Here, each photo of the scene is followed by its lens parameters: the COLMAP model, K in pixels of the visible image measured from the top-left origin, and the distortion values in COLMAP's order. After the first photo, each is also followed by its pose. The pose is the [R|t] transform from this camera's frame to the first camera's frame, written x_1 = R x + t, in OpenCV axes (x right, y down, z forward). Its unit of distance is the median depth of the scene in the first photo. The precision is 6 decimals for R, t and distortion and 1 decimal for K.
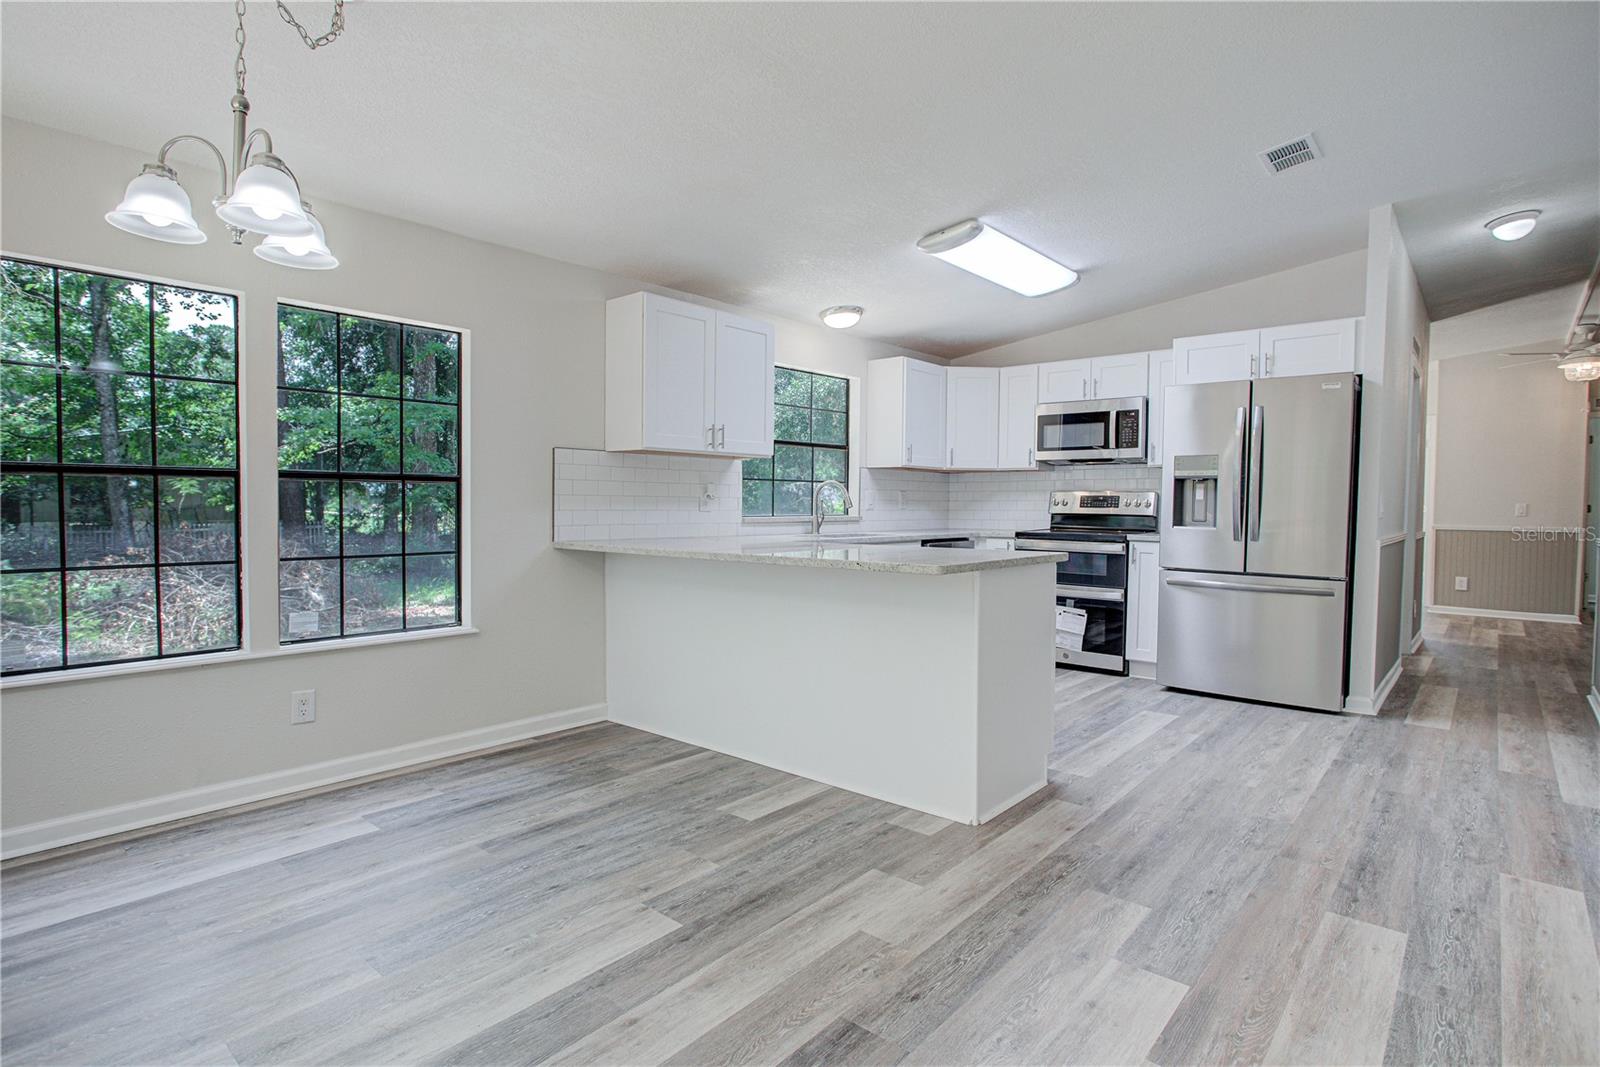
lens RADIAL K [[800.9, 0, 799.9], [0, 800.9, 528.8], [0, 0, 1]] dist [-0.020053, 0.008251]
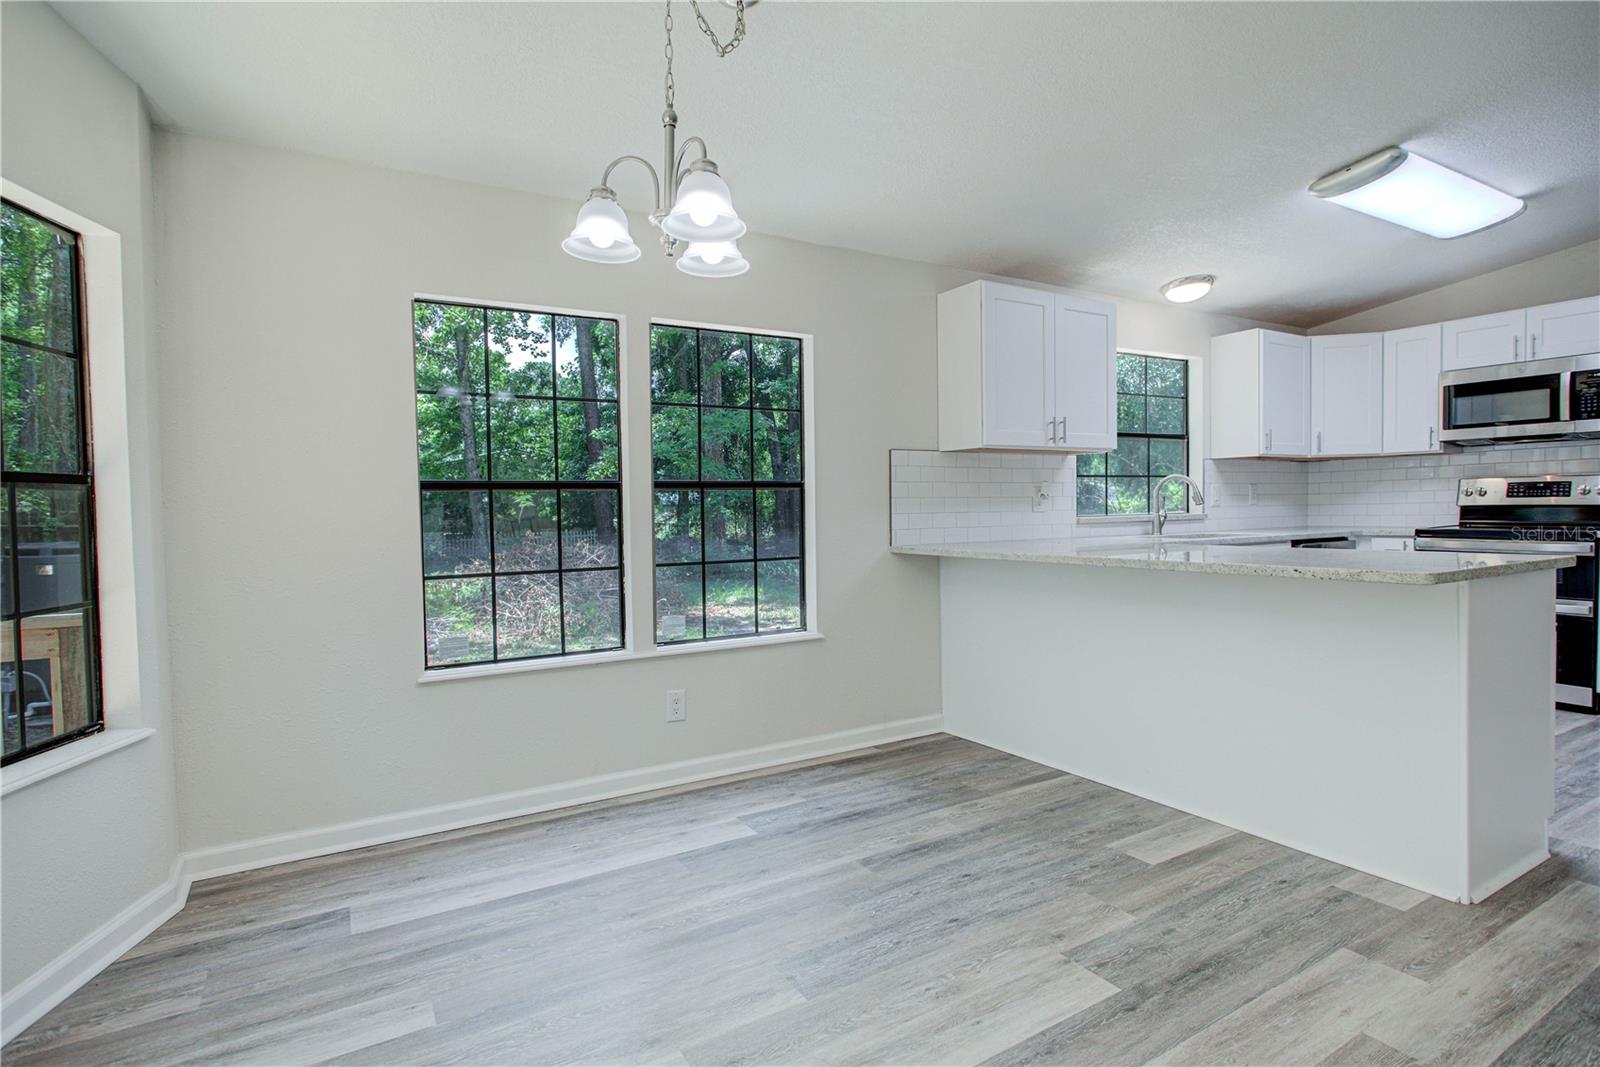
lens RADIAL K [[800.9, 0, 799.9], [0, 800.9, 528.8], [0, 0, 1]] dist [-0.020053, 0.008251]
pose [[0.949252, -0.014415, -0.314185, -0.142774], [0.013534, 0.999896, -0.004985, -0.002036], [0.314224, 0.000480, 0.949349, 0.051598]]
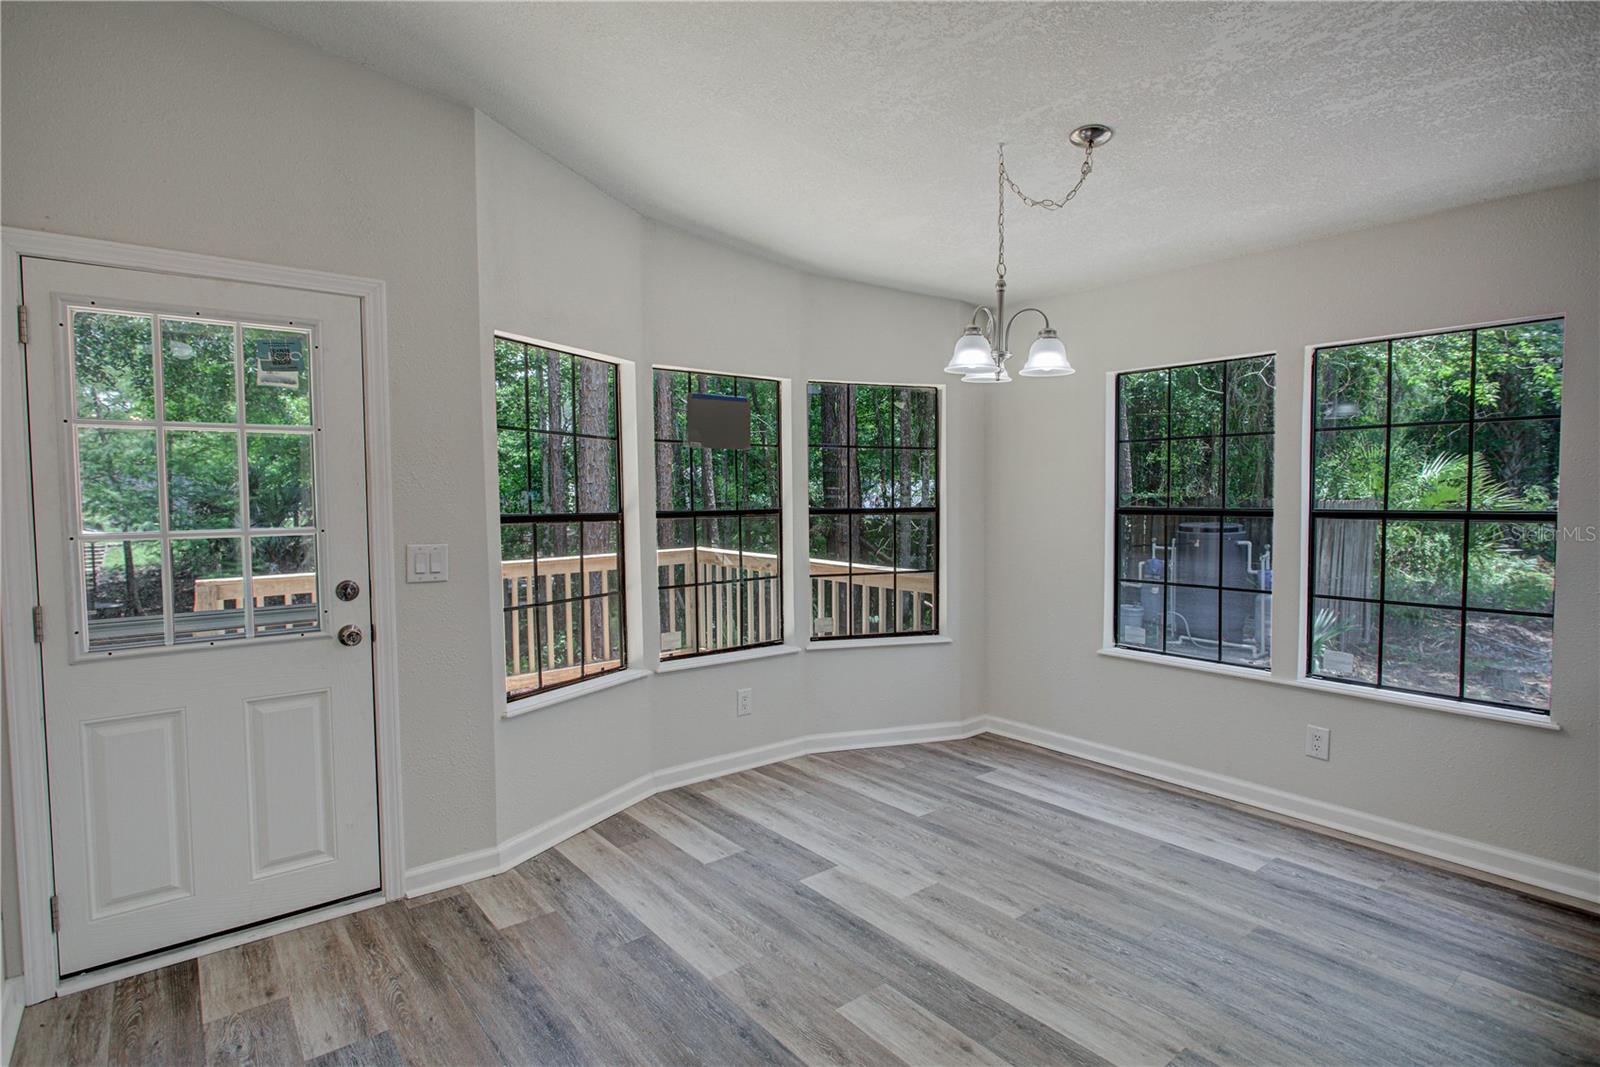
lens RADIAL K [[800.9, 0, 799.9], [0, 800.9, 528.8], [0, 0, 1]] dist [-0.020053, 0.008251]
pose [[-0.176903, 0.036983, -0.983533, 0.515802], [-0.025425, 0.998789, 0.042130, -0.080625], [0.983900, 0.032459, -0.175749, 0.549759]]
